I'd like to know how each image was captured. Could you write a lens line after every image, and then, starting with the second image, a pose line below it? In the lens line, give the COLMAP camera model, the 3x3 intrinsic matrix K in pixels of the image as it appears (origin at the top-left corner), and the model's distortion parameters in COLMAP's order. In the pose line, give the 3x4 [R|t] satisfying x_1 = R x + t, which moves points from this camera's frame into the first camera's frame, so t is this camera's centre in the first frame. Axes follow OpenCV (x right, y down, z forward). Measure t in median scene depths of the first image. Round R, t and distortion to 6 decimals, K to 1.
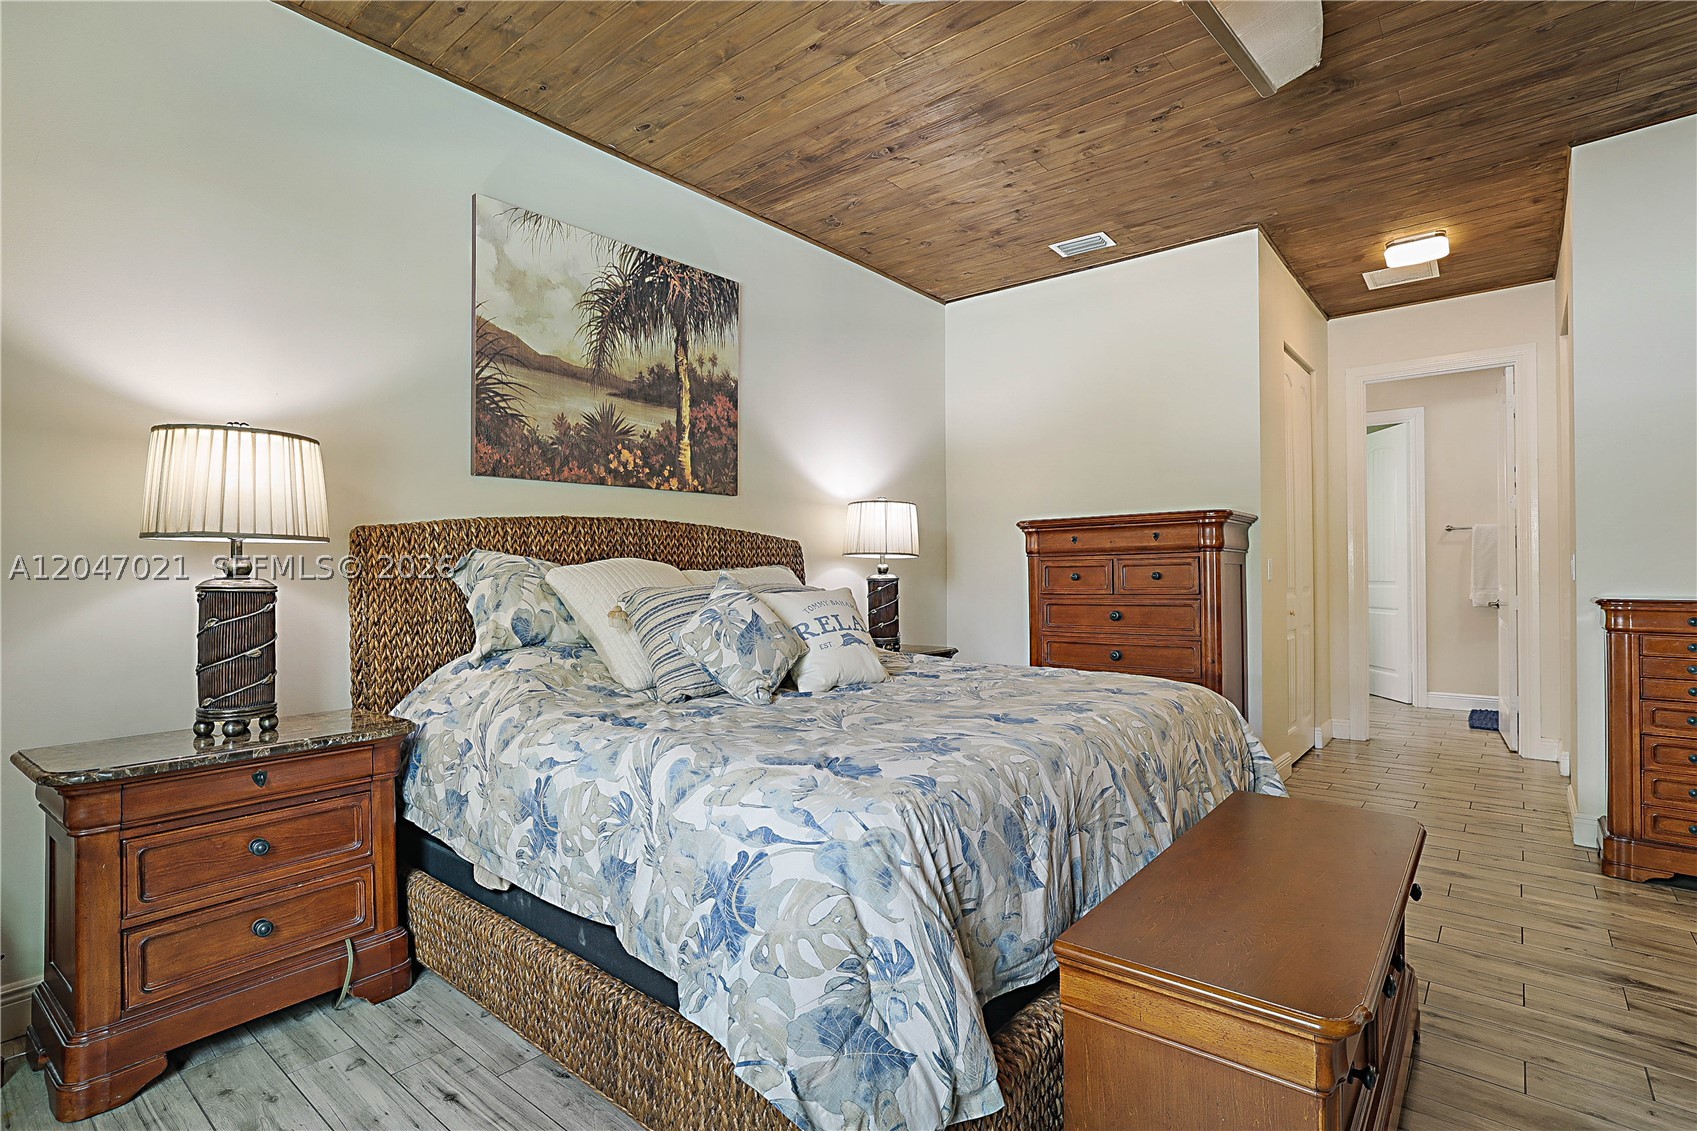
lens RADIAL K [[800.5, 0, 854.3], [0, 800.5, 562.1], [0, 0, 1]] dist [-0.027087, 0.012134]
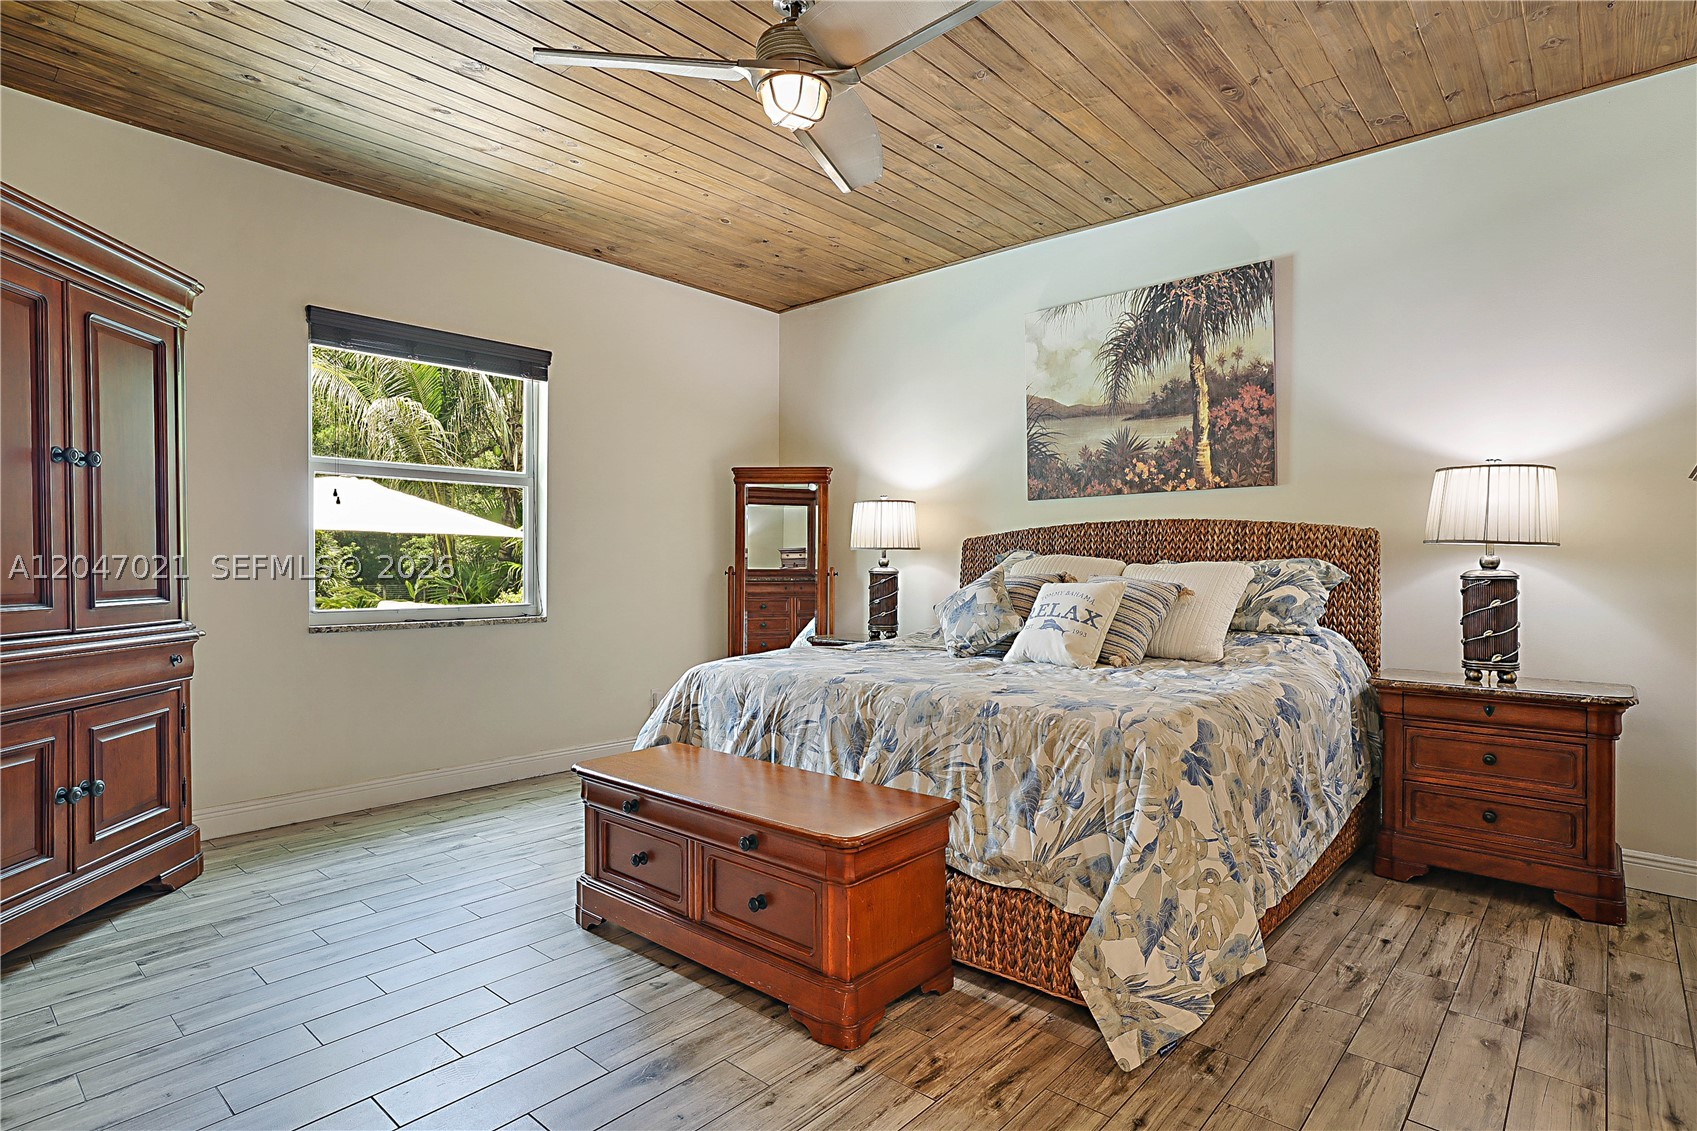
lens RADIAL K [[880.3, 0, 860.0], [0, 880.3, 573.5], [0, 0, 1]] dist [-0.022938, 0.020046]
pose [[-0.003532, 0.013110, -0.999908, 1.008934], [0.010503, 0.999859, 0.013073, 0.003491], [0.999939, -0.010456, -0.003669, 0.574329]]
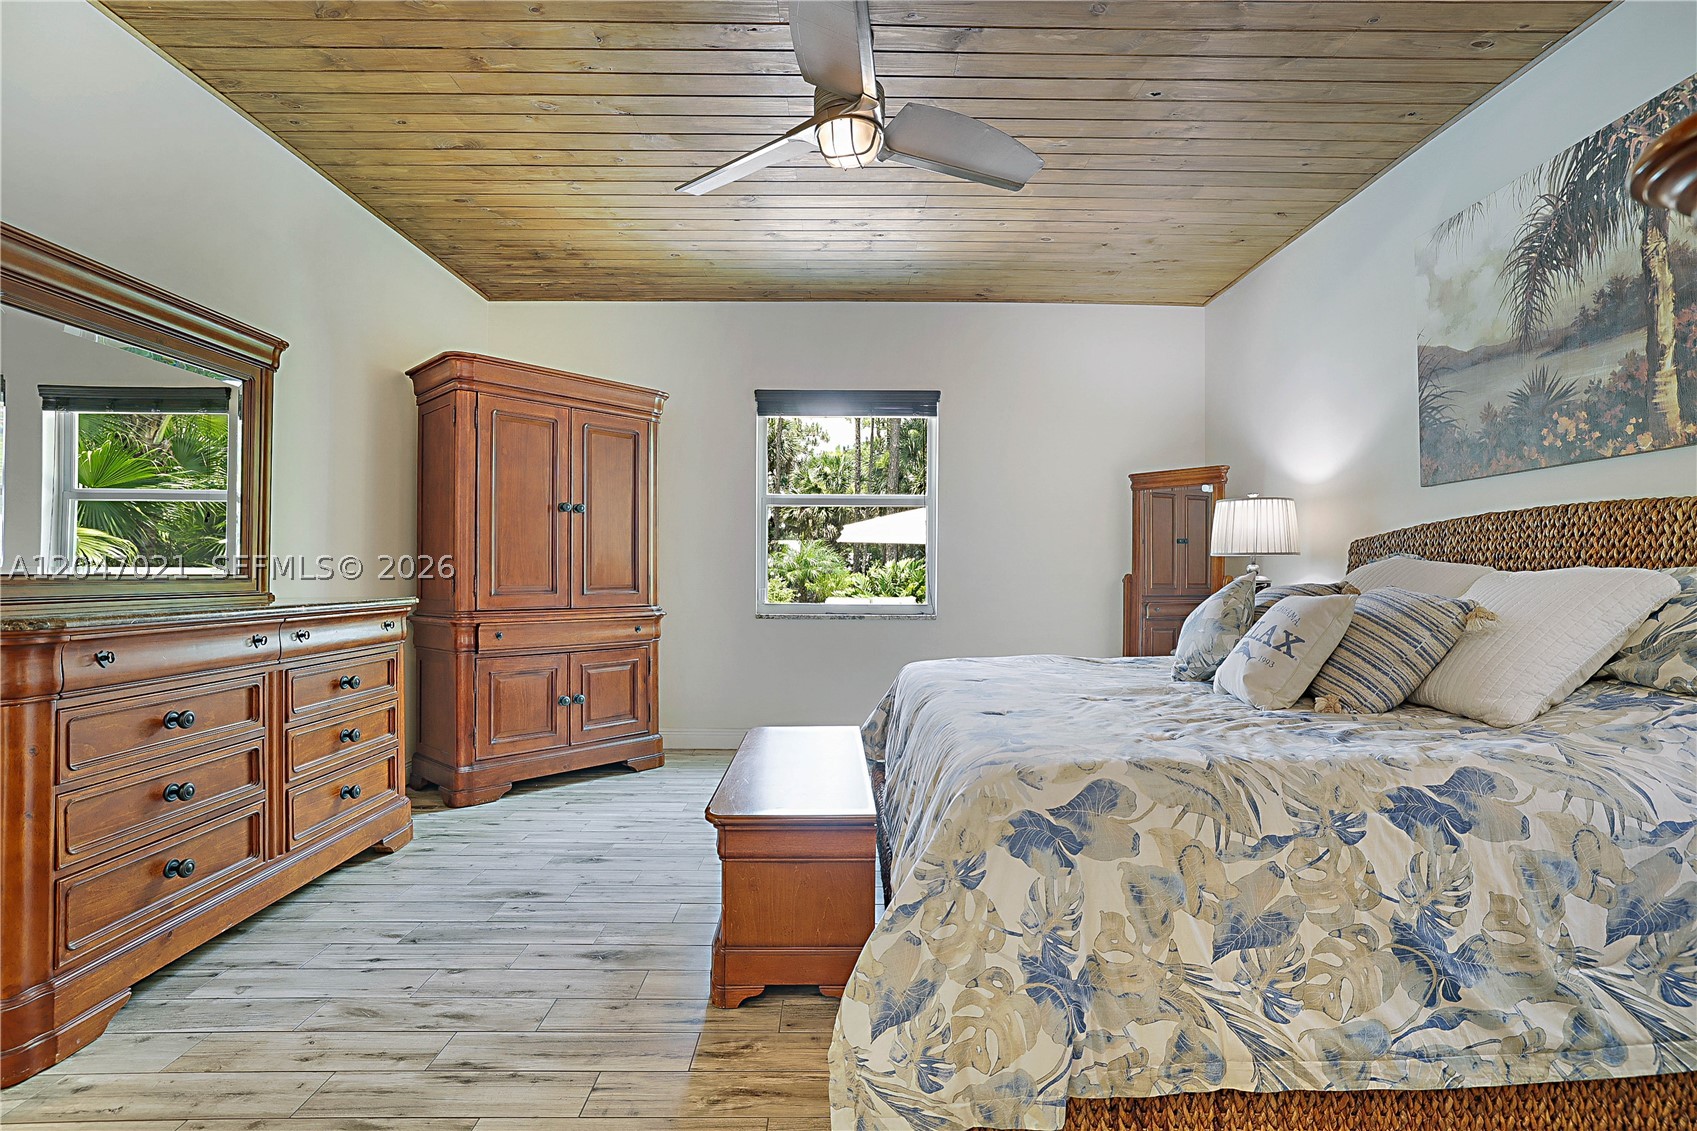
lens RADIAL K [[800.5, 0, 850.7], [0, 800.5, 571.8], [0, 0, 1]] dist [-0.027087, 0.012134]
pose [[-0.746292, -0.003840, -0.665607, 0.730554], [0.002176, 0.999964, -0.008209, 0.014591], [0.665615, -0.007575, -0.746257, 1.089939]]
